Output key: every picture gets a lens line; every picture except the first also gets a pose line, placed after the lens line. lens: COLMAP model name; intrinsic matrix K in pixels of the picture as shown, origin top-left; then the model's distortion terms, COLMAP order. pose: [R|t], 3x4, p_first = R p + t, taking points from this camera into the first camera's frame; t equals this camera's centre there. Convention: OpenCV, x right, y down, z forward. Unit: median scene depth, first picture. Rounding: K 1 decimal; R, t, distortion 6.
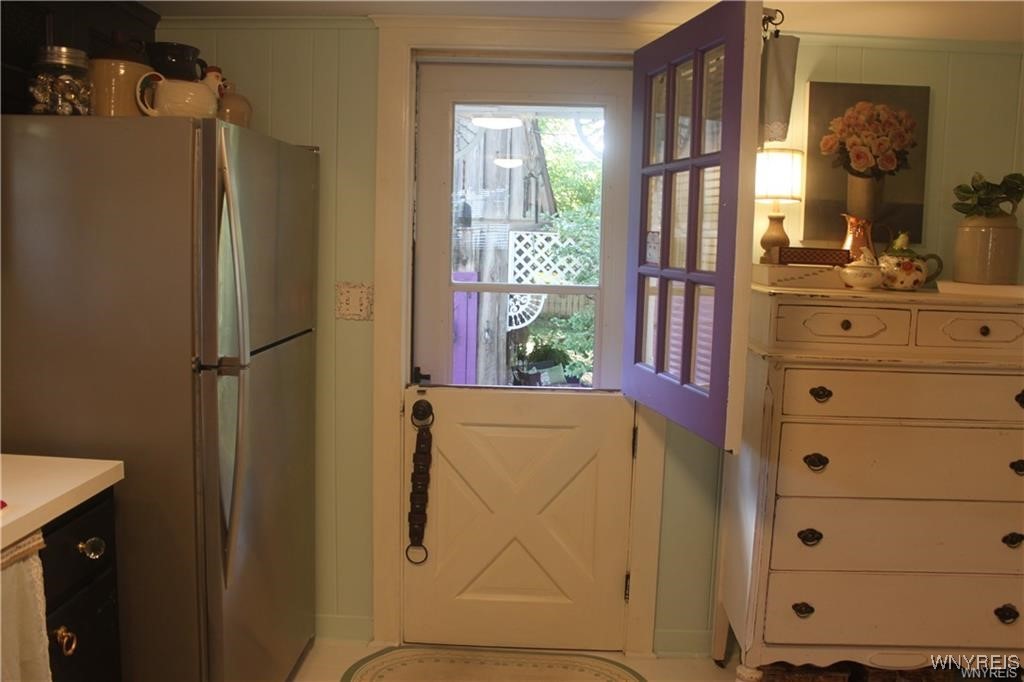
lens RADIAL K [[854.6, 0, 517.4], [0, 854.6, 336.8], [0, 0, 1]] dist [-0.134880, 0.102444]
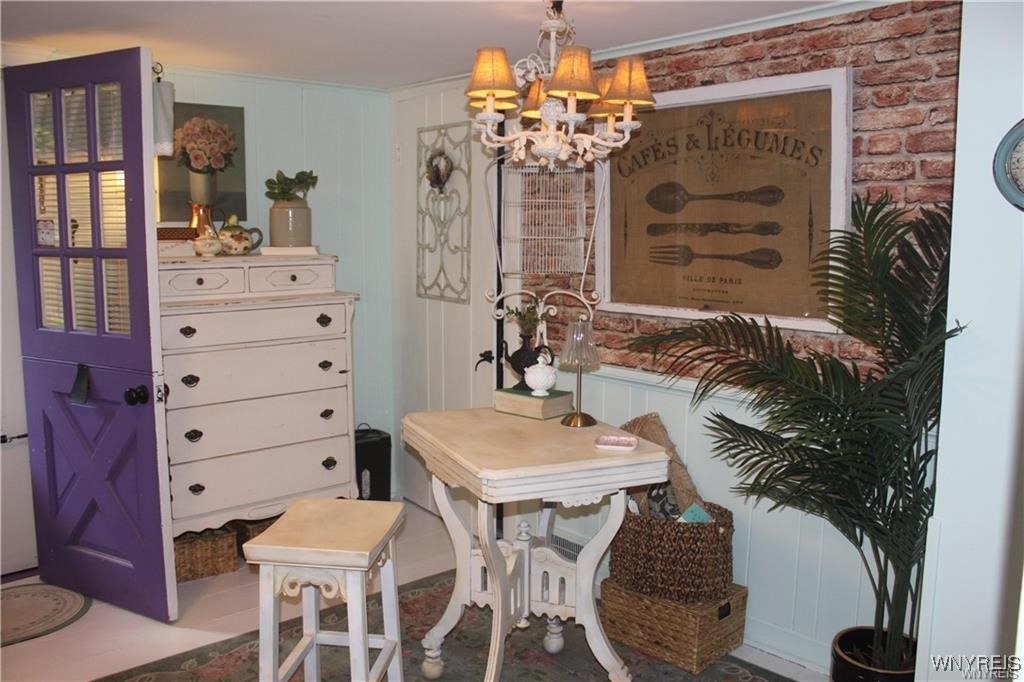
lens RADIAL K [[854.6, 0, 515.2], [0, 854.6, 334.0], [0, 0, 1]] dist [-0.134880, 0.102444]
pose [[0.734407, -0.110609, 0.669636, -0.148157], [0.096309, 0.993631, 0.058502, 0.036492], [-0.671841, 0.021528, 0.740382, -0.338136]]
